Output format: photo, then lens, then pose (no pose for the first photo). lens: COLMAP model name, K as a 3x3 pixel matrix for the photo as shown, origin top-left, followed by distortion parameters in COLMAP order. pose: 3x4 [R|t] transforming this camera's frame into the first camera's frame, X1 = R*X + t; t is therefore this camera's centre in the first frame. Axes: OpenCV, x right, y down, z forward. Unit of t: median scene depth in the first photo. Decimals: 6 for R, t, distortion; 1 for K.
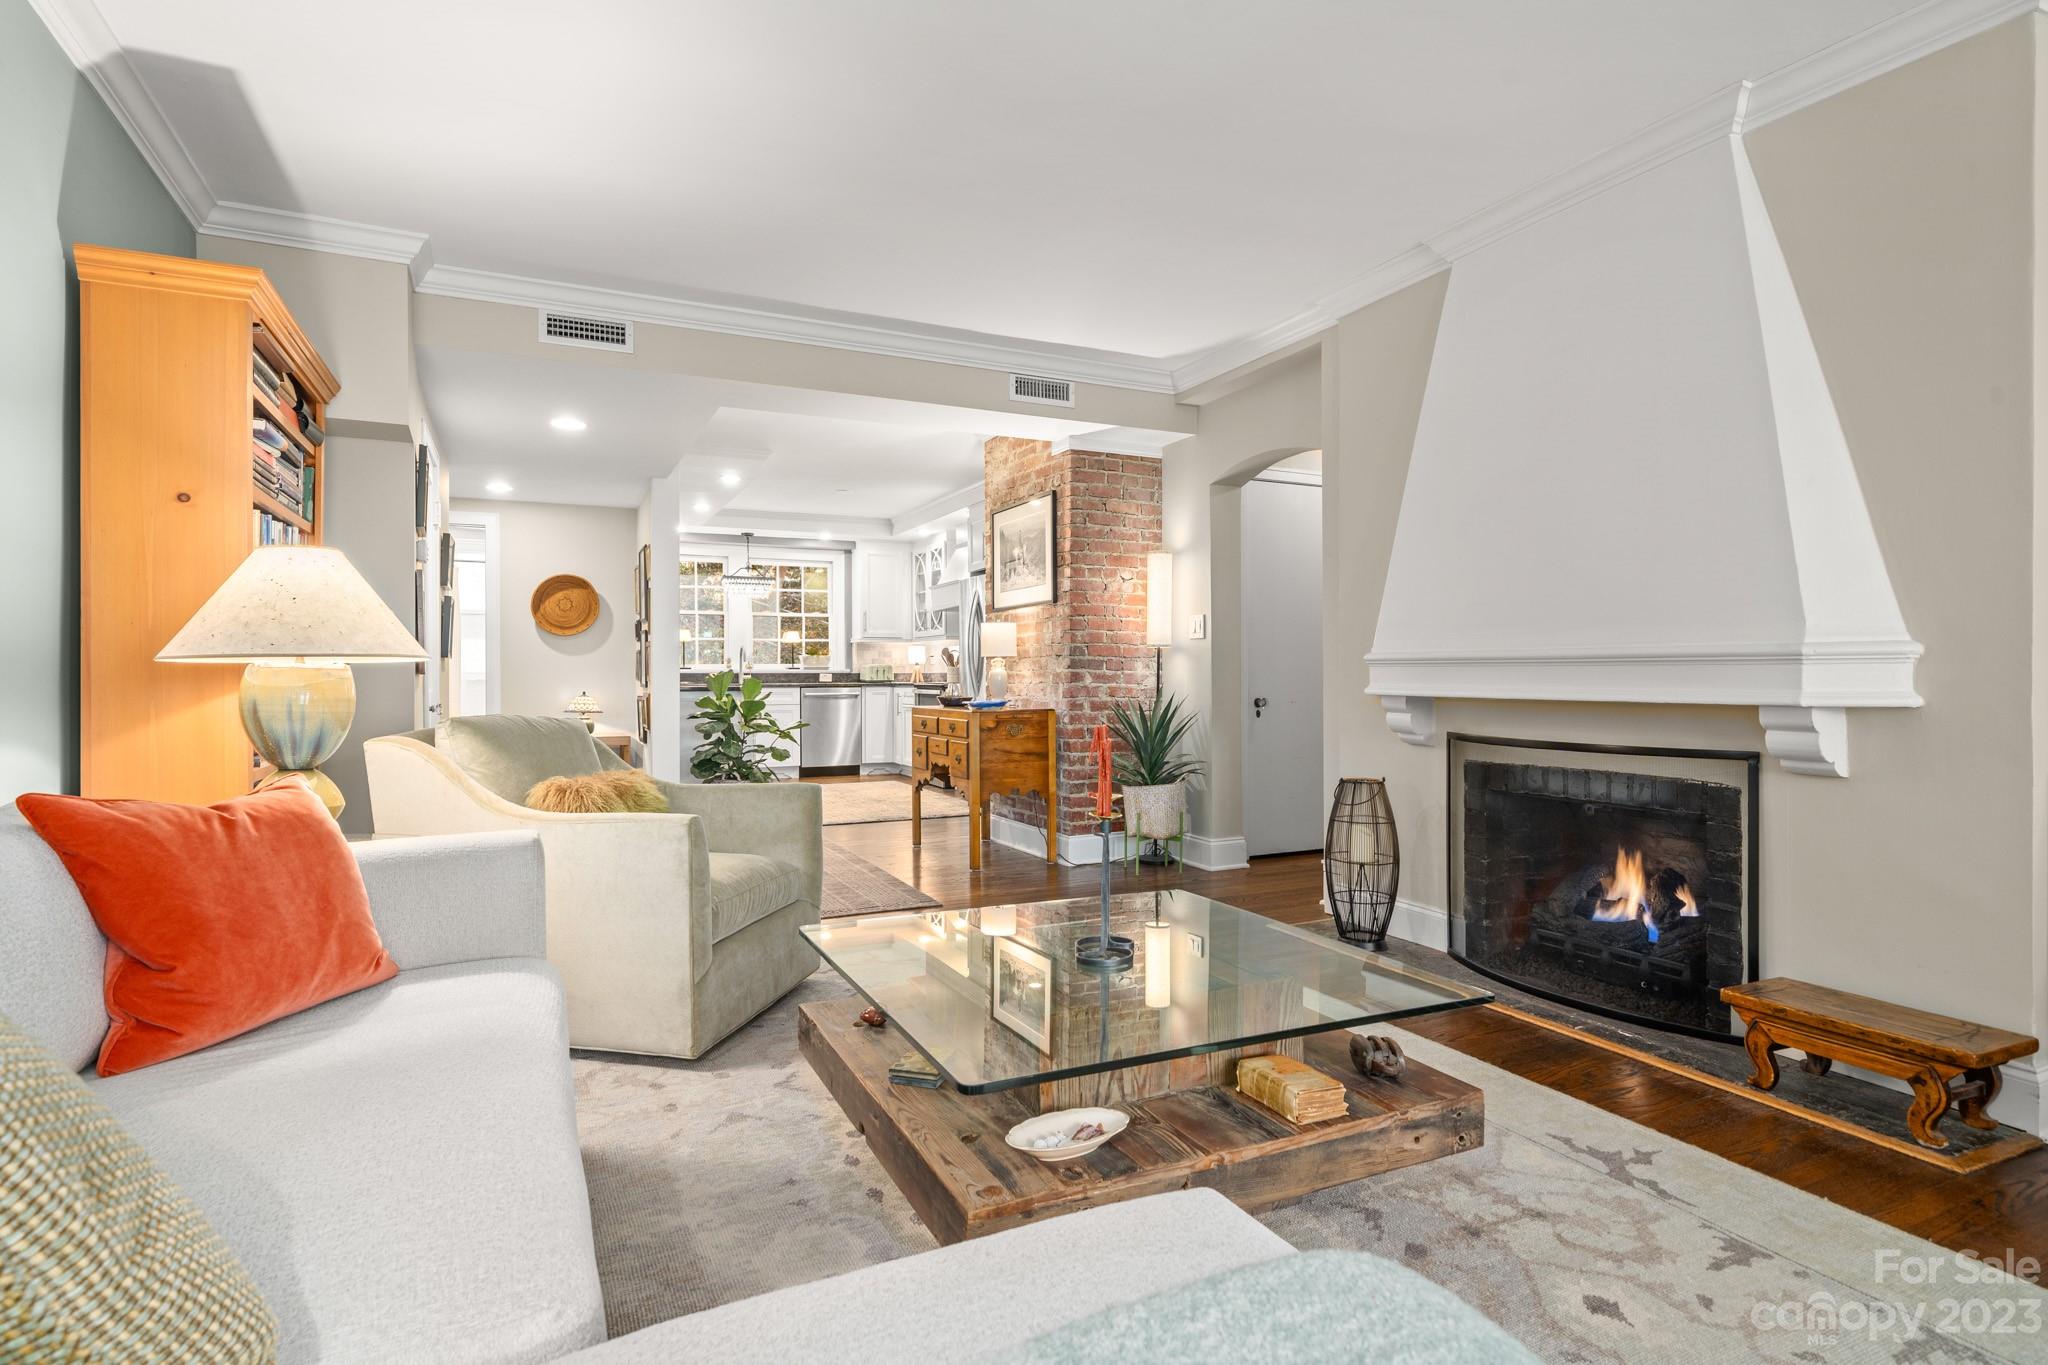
lens RADIAL K [[1047.0, 0, 1024.0], [0, 1047.0, 682.5], [0, 0, 1]] dist [0.000570, -0.001020]
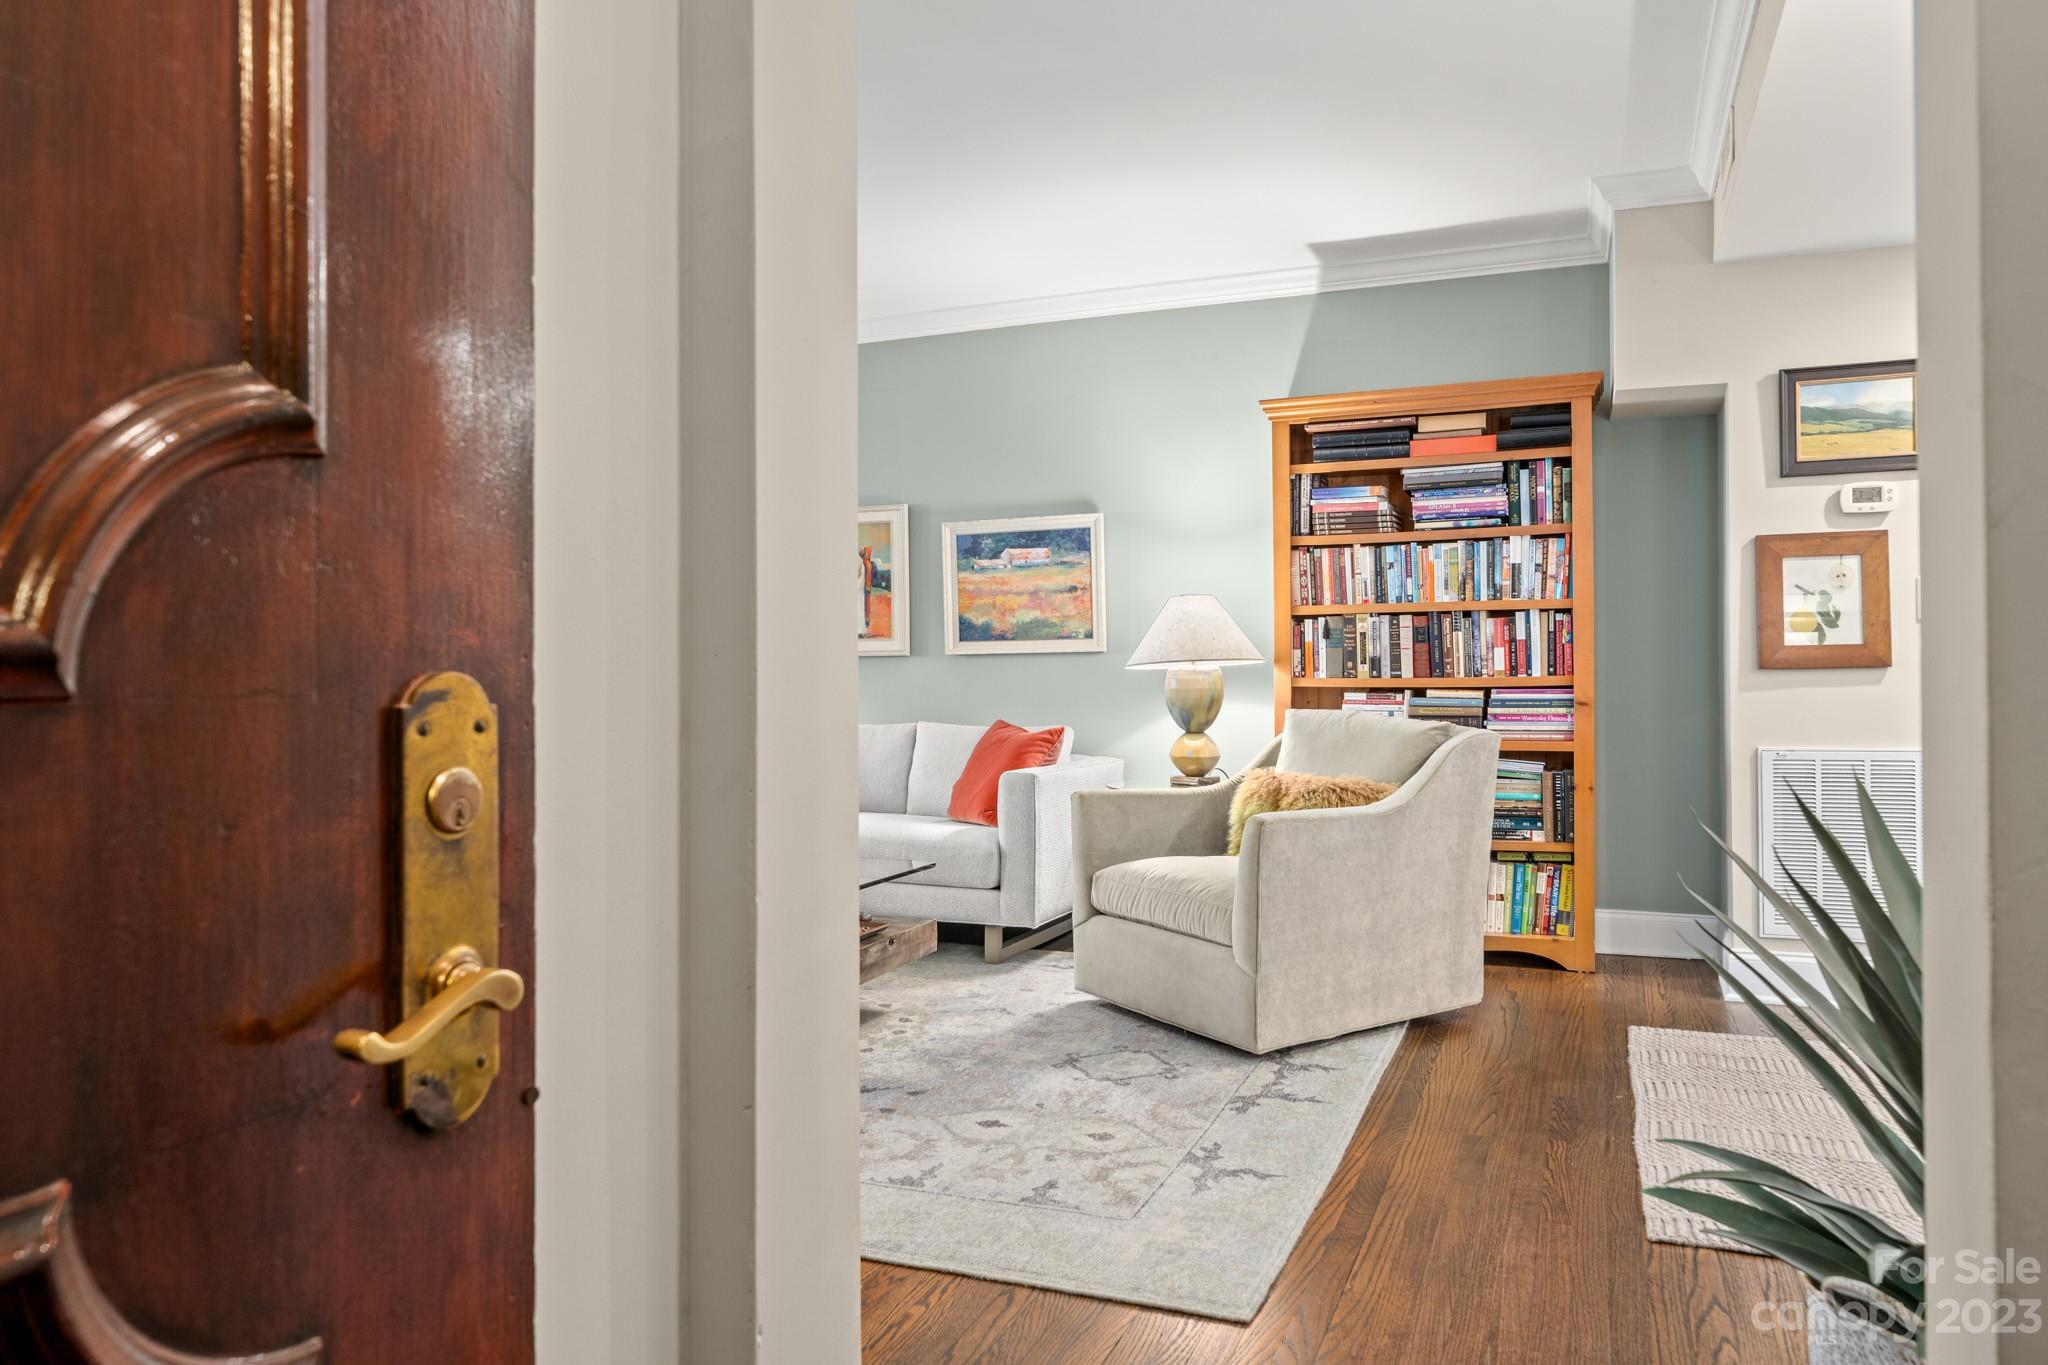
lens RADIAL K [[1383.2, 0, 1022.5], [0, 1383.2, 660.1], [0, 0, 1]] dist [0.022480, 0.000050]
pose [[-0.742153, 0.003590, -0.670220, 0.516429], [0.004813, 0.999988, 0.000028, -0.017228], [0.670213, -0.003205, -0.742162, 1.369596]]
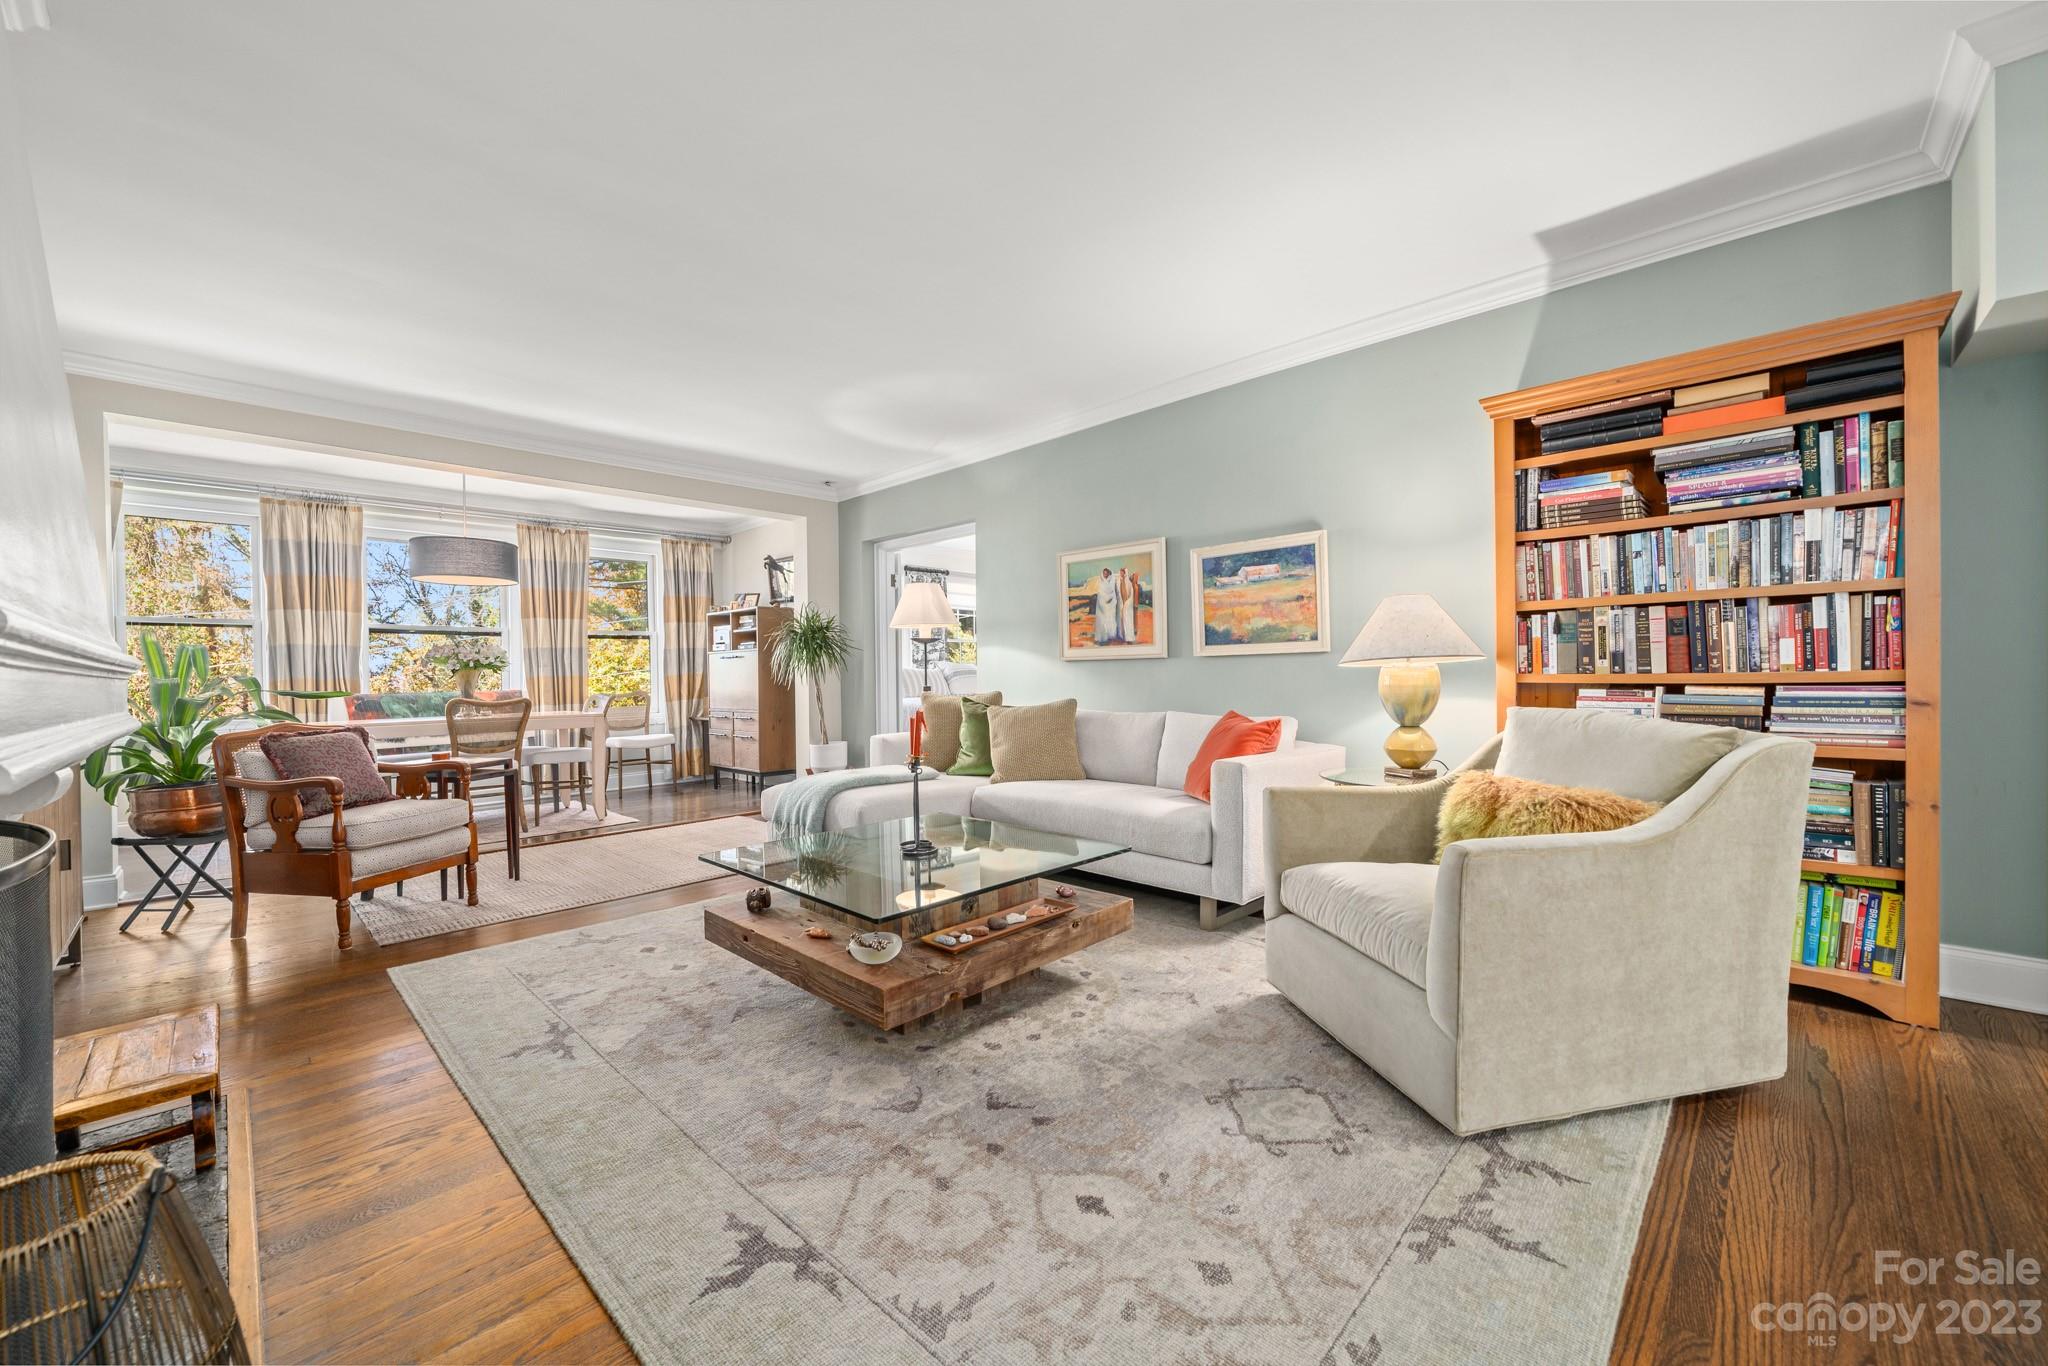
lens RADIAL K [[790.3, 0, 1026.8], [0, 790.3, 677.6], [0, 0, 1]] dist [-0.000969, 0.000573]
pose [[-0.935368, 0.016935, -0.353271, 0.176419], [0.013377, 0.999832, 0.012509, -0.011680], [0.353424, 0.006975, -0.935437, 1.124579]]
